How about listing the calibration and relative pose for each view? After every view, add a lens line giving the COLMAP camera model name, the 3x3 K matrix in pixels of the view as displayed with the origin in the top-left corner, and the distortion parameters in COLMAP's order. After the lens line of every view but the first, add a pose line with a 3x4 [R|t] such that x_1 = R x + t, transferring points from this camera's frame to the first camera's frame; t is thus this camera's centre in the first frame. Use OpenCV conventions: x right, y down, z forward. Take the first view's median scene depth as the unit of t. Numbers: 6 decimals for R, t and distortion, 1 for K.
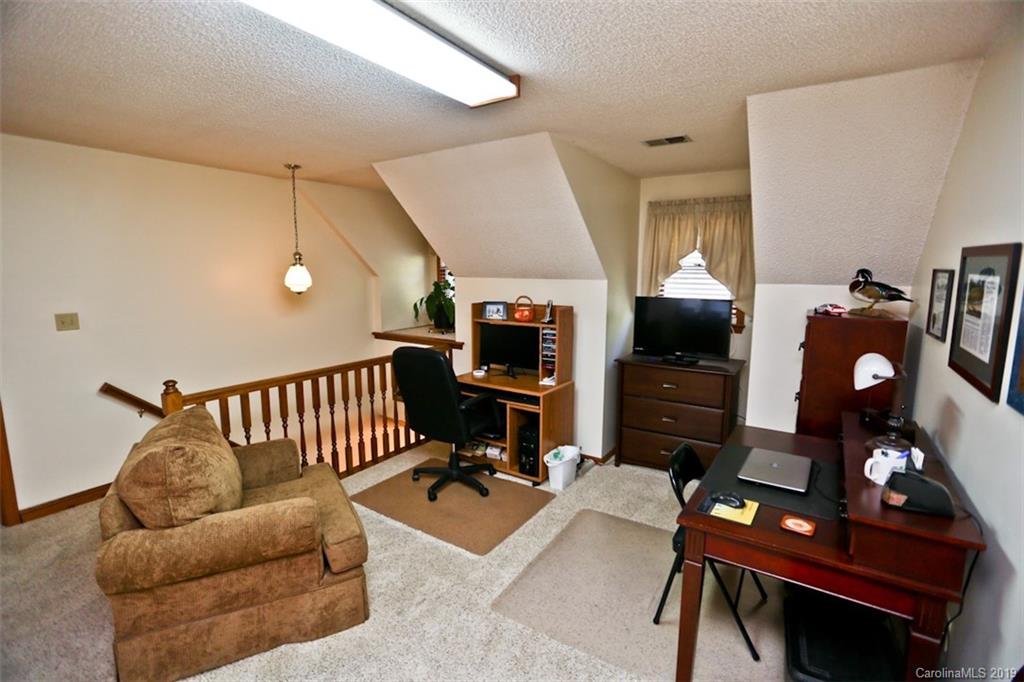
lens RADIAL K [[469.0, 0, 514.0], [0, 469.0, 339.9], [0, 0, 1]] dist [-0.022617, 0.003045]
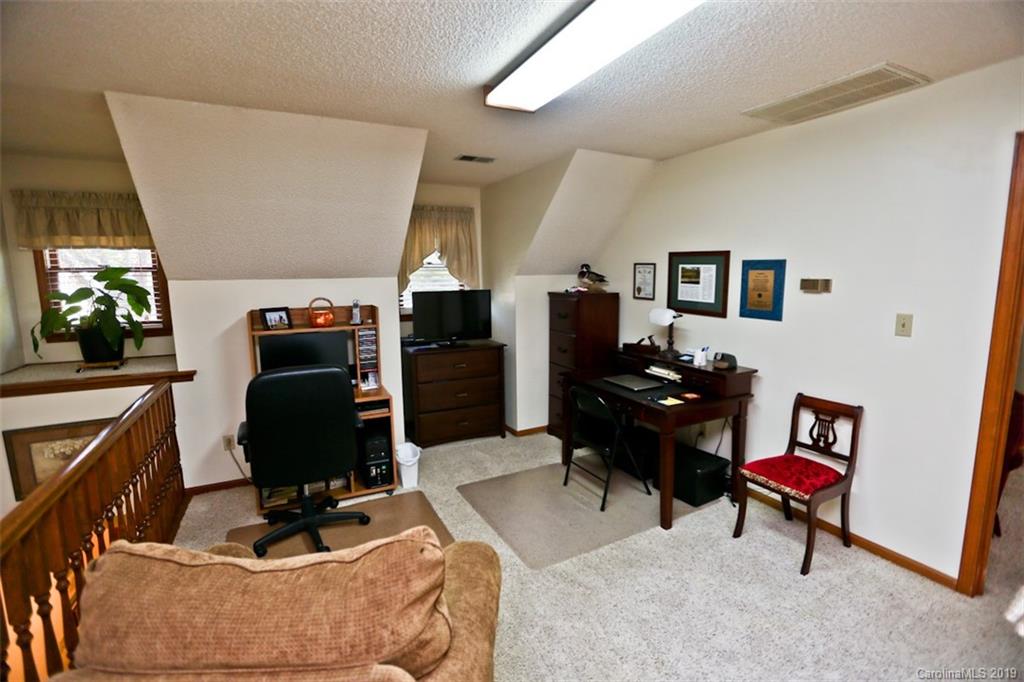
lens RADIAL K [[469.0, 0, 512.6], [0, 469.0, 340.6], [0, 0, 1]] dist [-0.022617, 0.003045]
pose [[0.503182, -0.133667, 0.853780, -0.576441], [0.140758, 0.987449, 0.071637, -0.027914], [-0.852640, 0.084130, 0.515682, 0.263893]]
